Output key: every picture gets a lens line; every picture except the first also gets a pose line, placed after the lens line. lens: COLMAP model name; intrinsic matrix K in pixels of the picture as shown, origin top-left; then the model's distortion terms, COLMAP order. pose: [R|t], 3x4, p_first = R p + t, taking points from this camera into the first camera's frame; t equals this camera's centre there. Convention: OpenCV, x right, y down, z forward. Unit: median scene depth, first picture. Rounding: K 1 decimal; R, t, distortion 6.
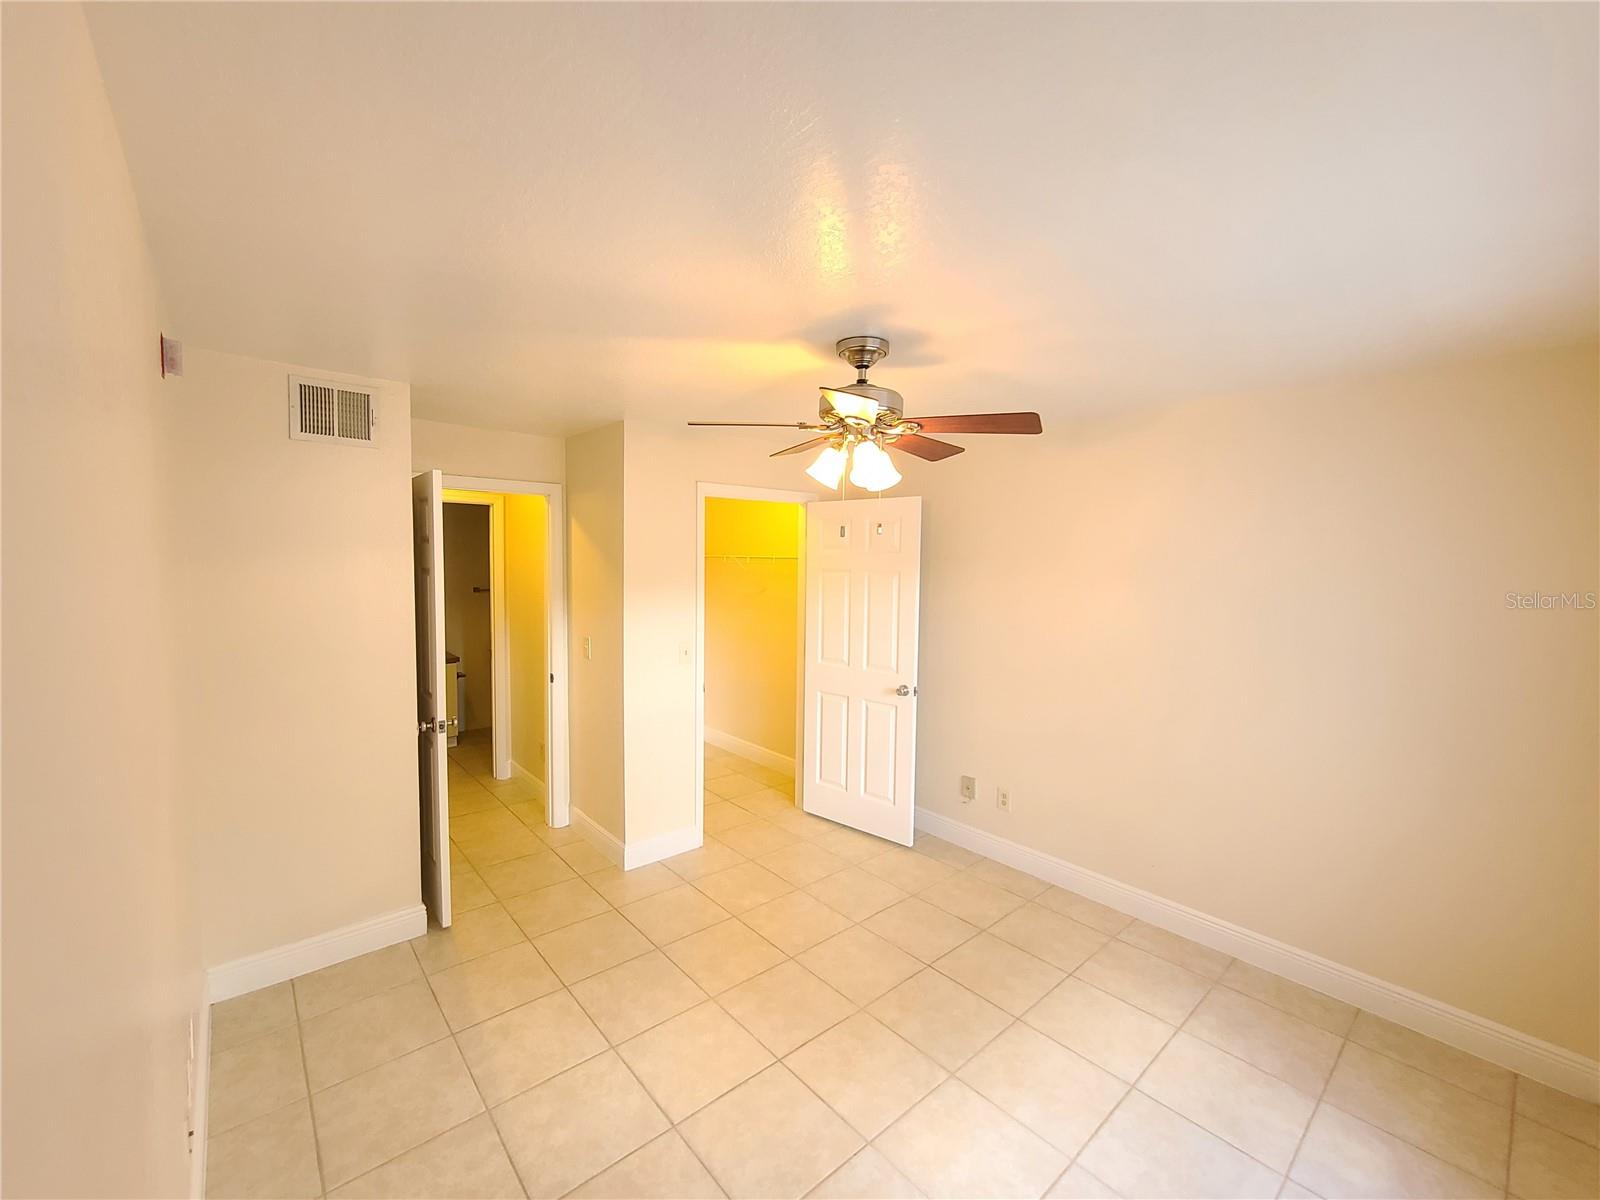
lens RADIAL K [[657.9, 0, 786.3], [0, 657.9, 595.1], [0, 0, 1]] dist [-0.002694, 0.000633]
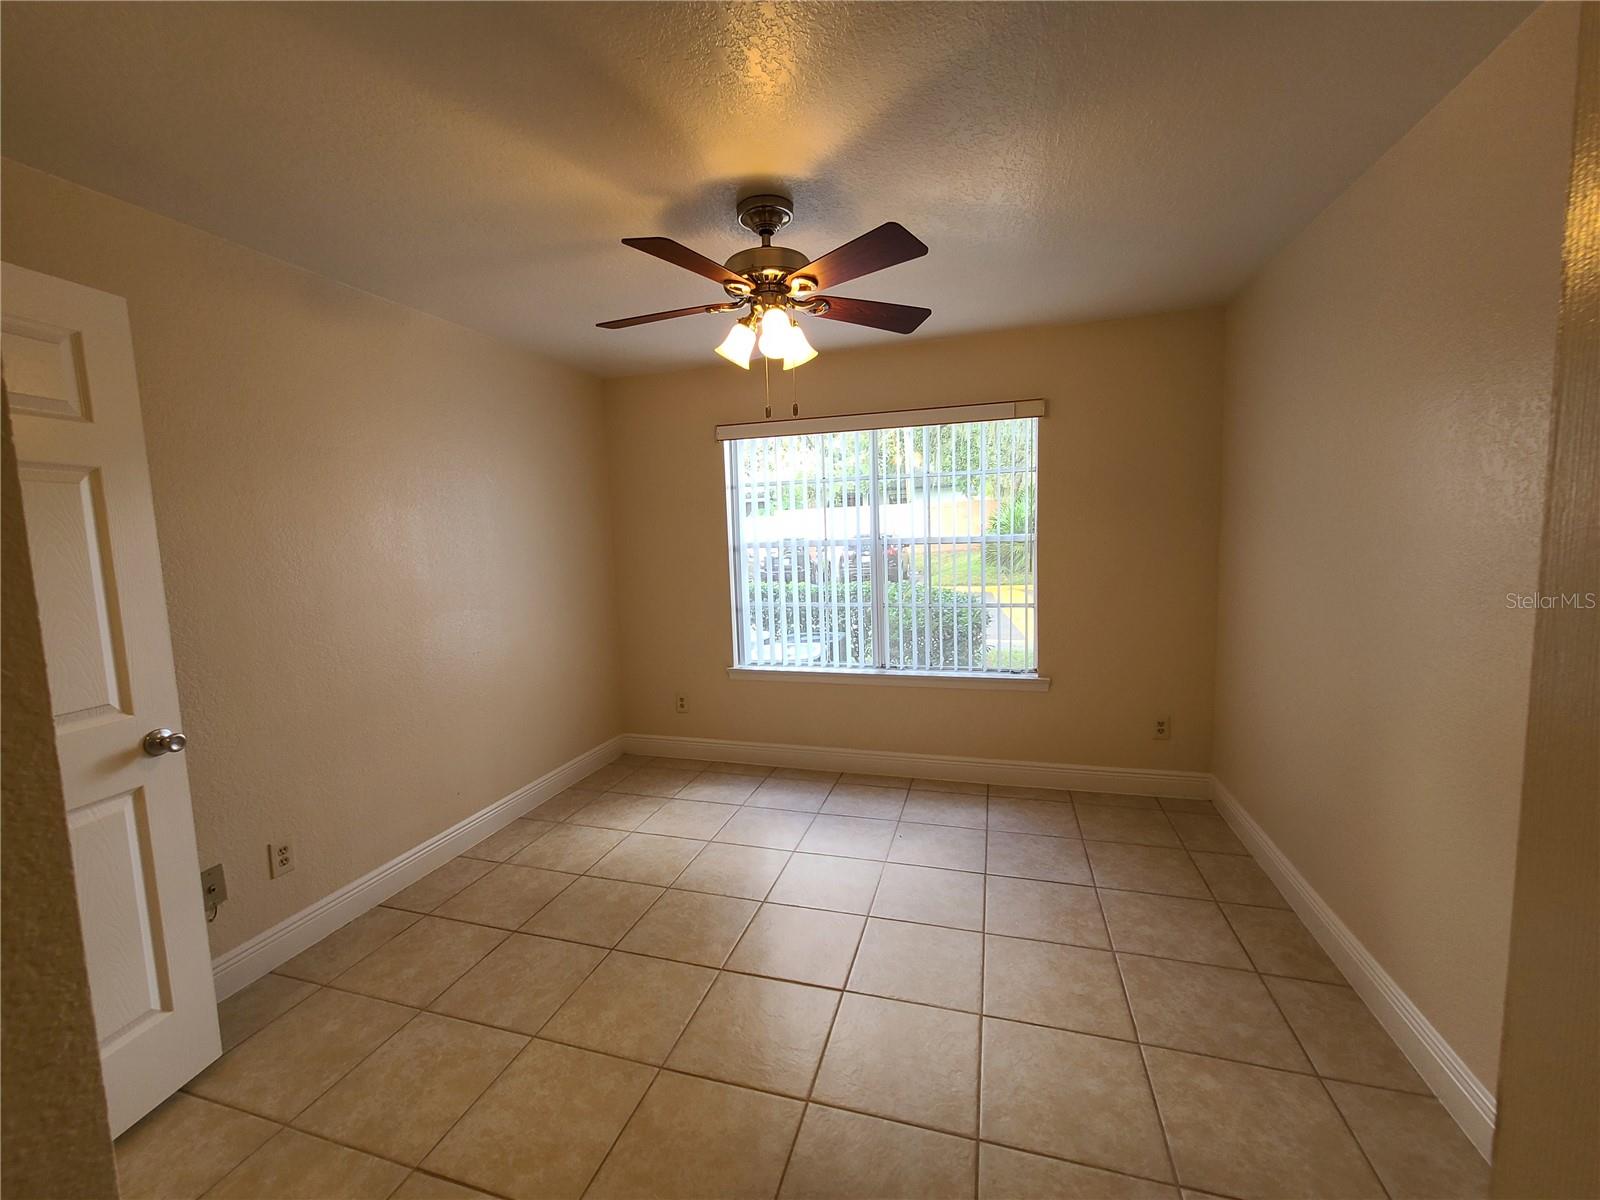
lens RADIAL K [[657.9, 0, 786.3], [0, 657.9, 595.1], [0, 0, 1]] dist [-0.002694, 0.000633]
pose [[-0.531564, -0.077307, 0.843483, -0.611764], [0.077708, 0.987176, 0.139449, 0.028238], [-0.843446, 0.139671, -0.518740, 1.286609]]
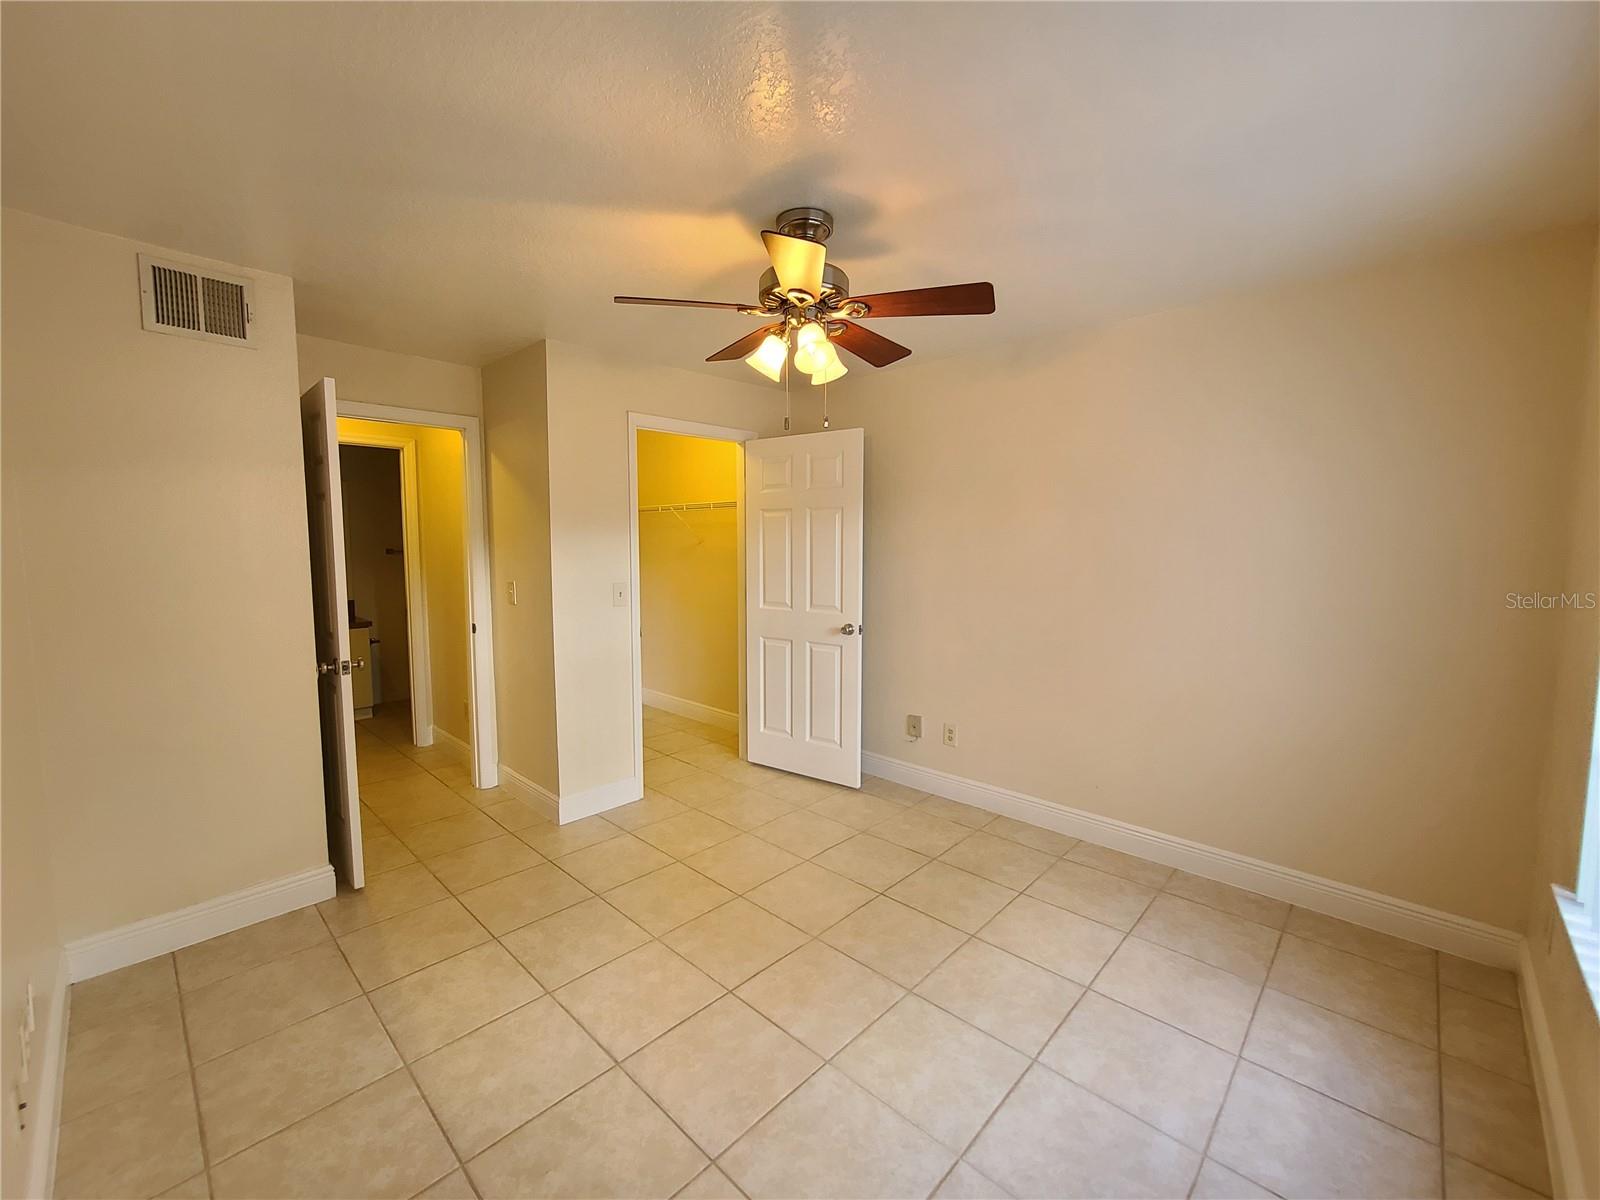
lens RADIAL K [[657.9, 0, 786.3], [0, 657.9, 595.1], [0, 0, 1]] dist [-0.002694, 0.000633]
pose [[0.995378, -0.021102, 0.093693, -0.006138], [0.018834, 0.999510, 0.025021, 0.102164], [-0.094175, -0.023140, 0.995287, 0.057506]]
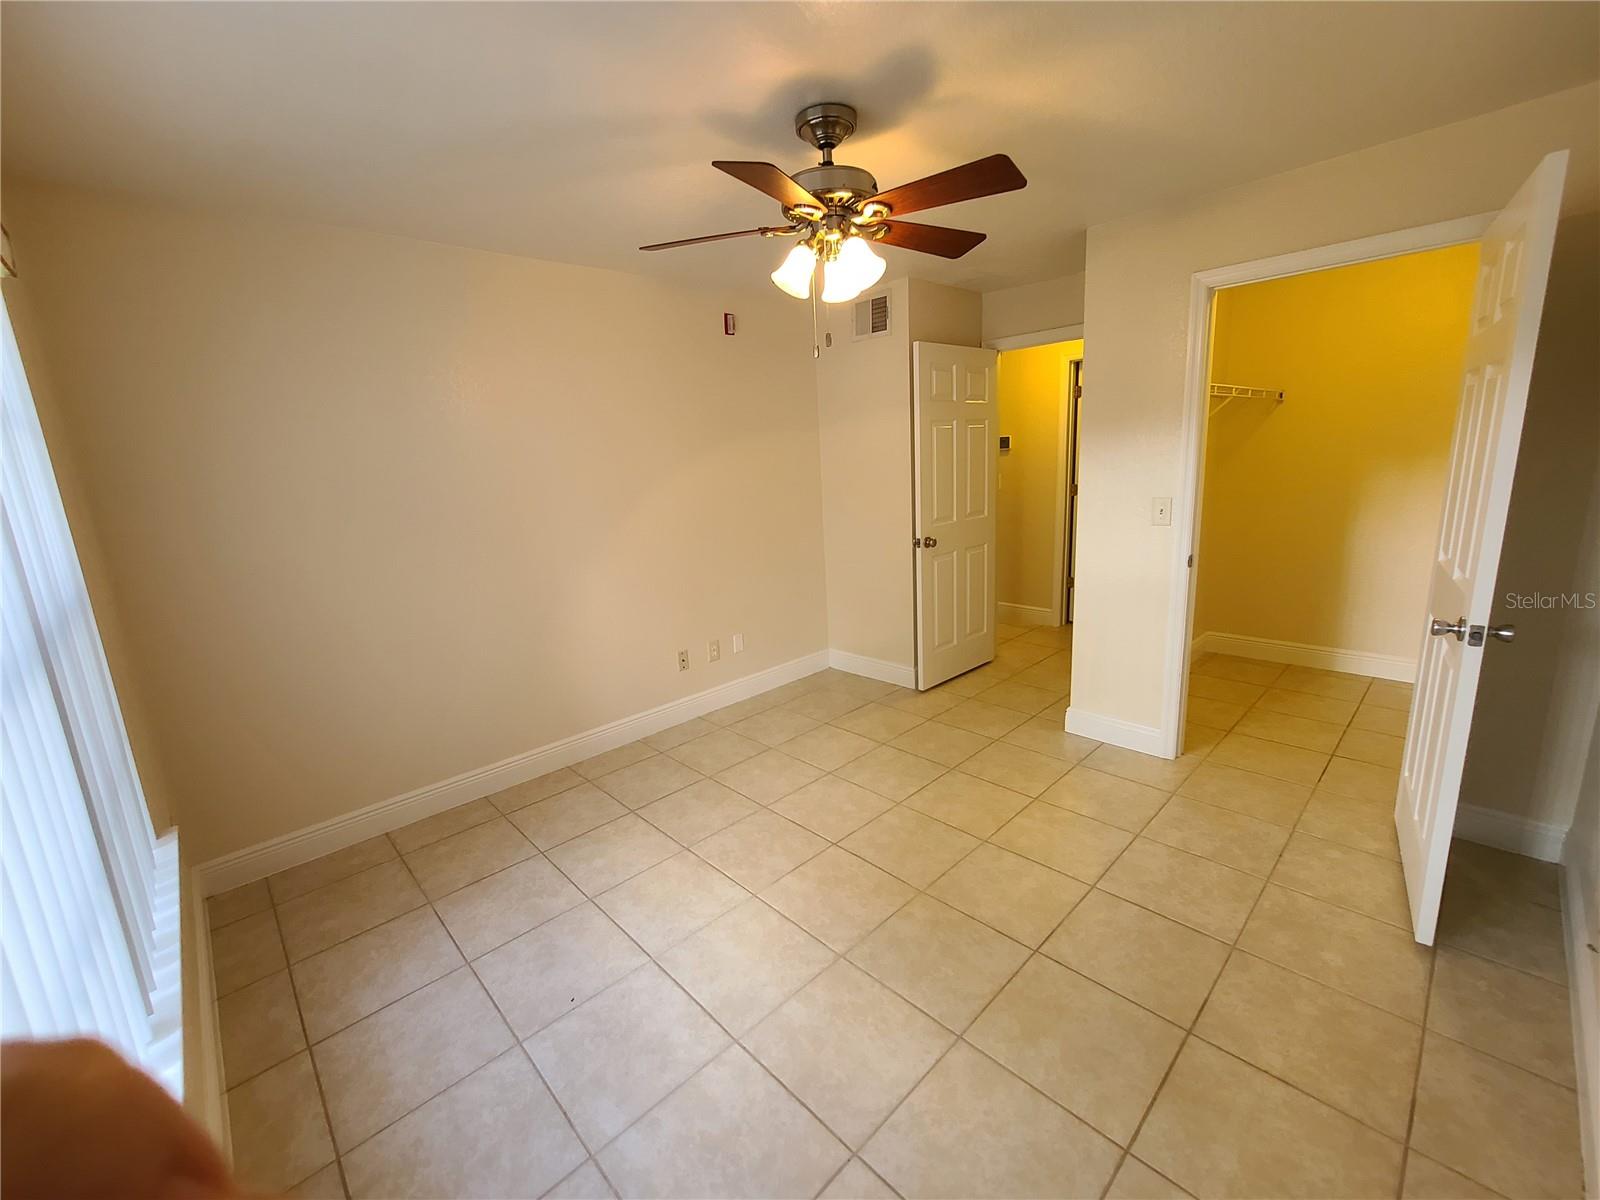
lens RADIAL K [[657.9, 0, 786.3], [0, 657.9, 595.1], [0, 0, 1]] dist [-0.002694, 0.000633]
pose [[0.045540, 0.193921, -0.979960, 0.899167], [-0.006768, 0.981015, 0.193816, 0.053715], [0.998940, -0.002194, 0.045988, 0.759397]]
